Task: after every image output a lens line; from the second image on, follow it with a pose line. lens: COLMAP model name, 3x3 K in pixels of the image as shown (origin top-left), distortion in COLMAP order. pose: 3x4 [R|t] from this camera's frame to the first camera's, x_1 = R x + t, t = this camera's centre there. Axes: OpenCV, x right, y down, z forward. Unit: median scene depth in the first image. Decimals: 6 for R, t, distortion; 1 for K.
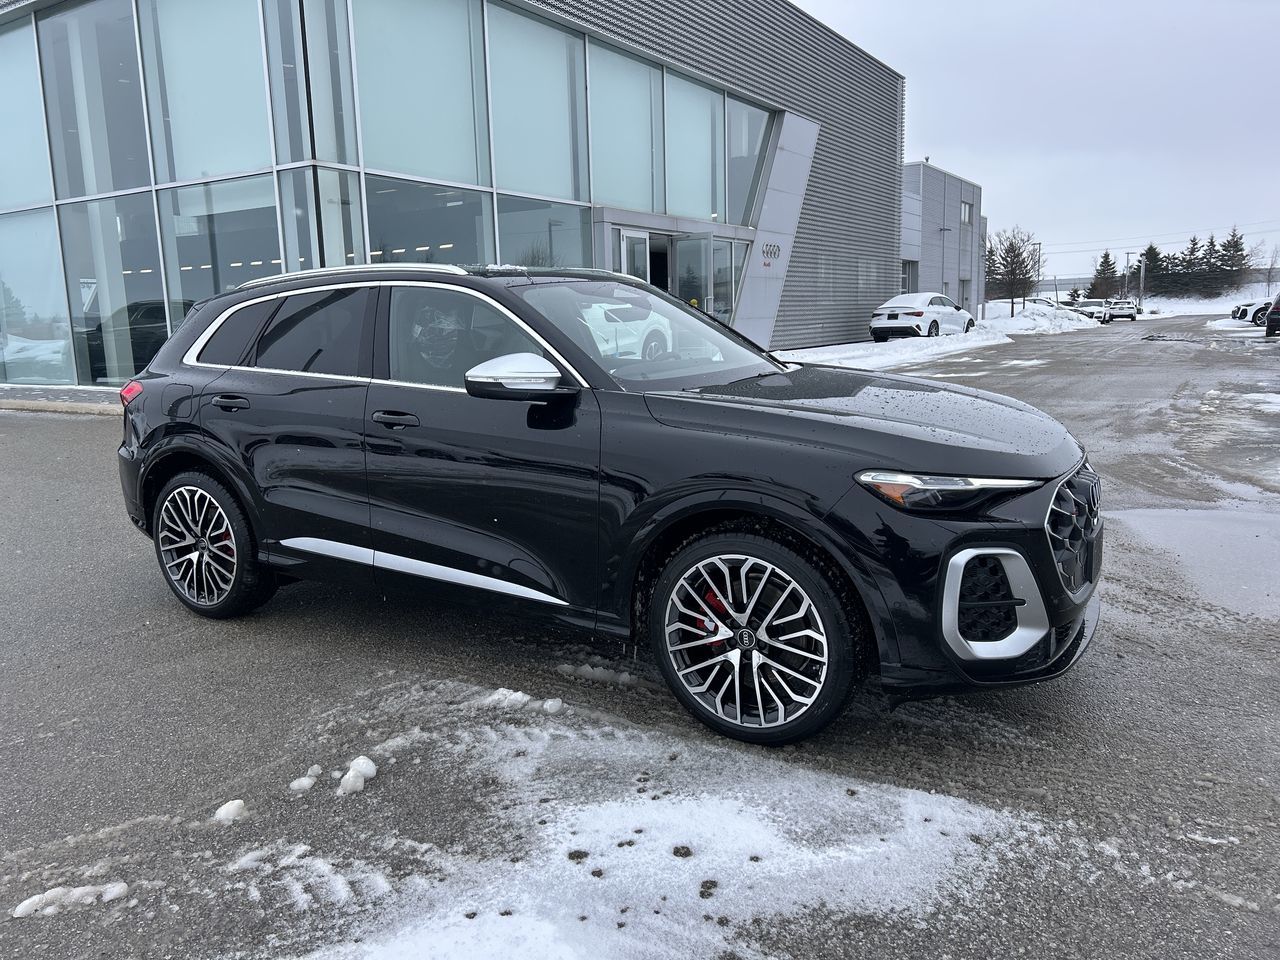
lens RADIAL K [[955.3, 0, 624.4], [0, 955.3, 477.7], [0, 0, 1]] dist [0.069258, -0.073903]
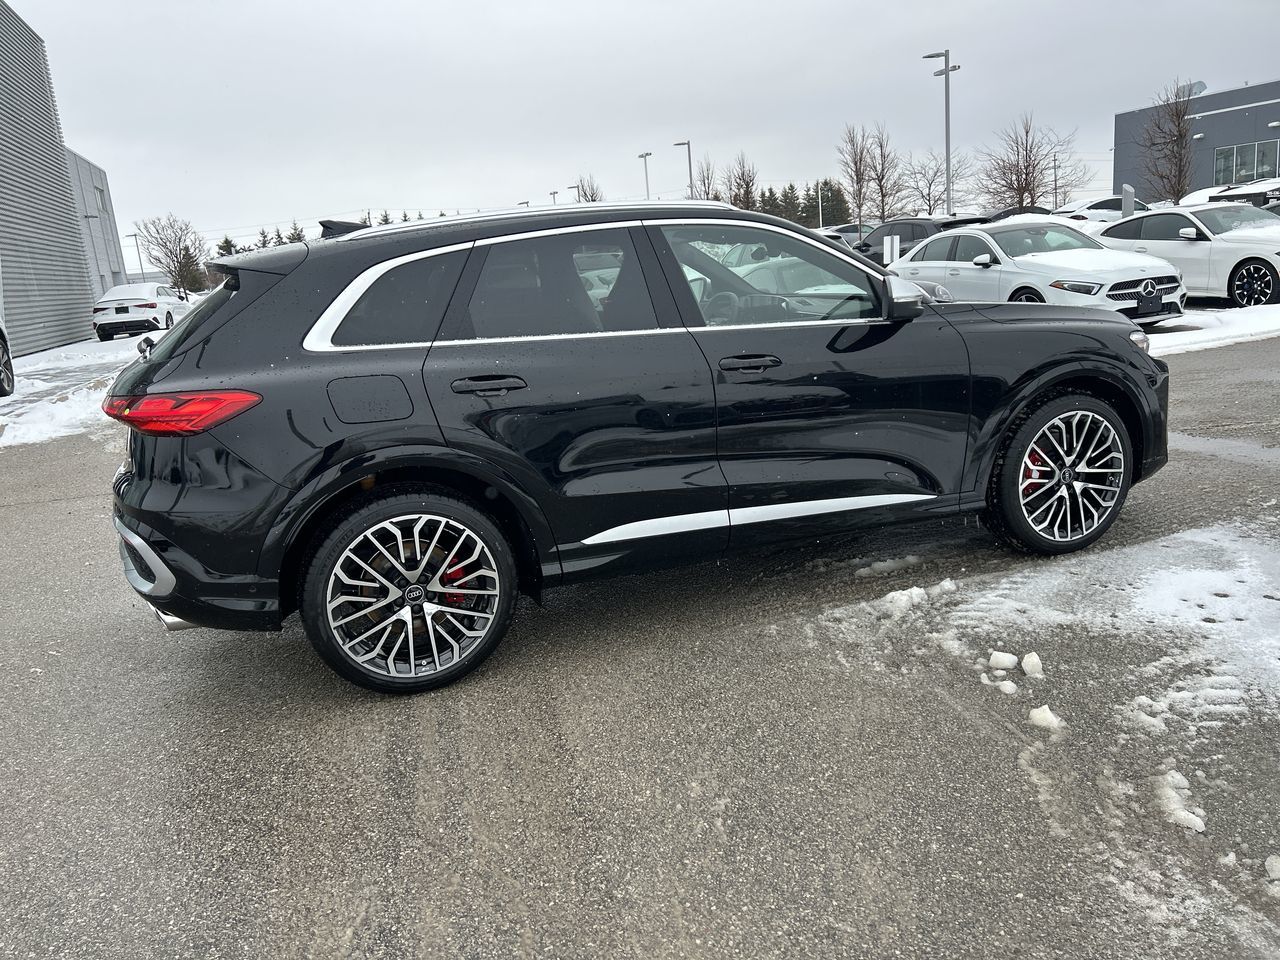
lens RADIAL K [[955.8, 0, 633.2], [0, 955.8, 480.4], [0, 0, 1]] dist [0.068574, -0.068357]
pose [[0.616188, -0.202108, 0.761226, -1.226207], [0.196377, 0.975414, 0.100015, -0.075890], [-0.762724, 0.087859, 0.640728, 0.576142]]
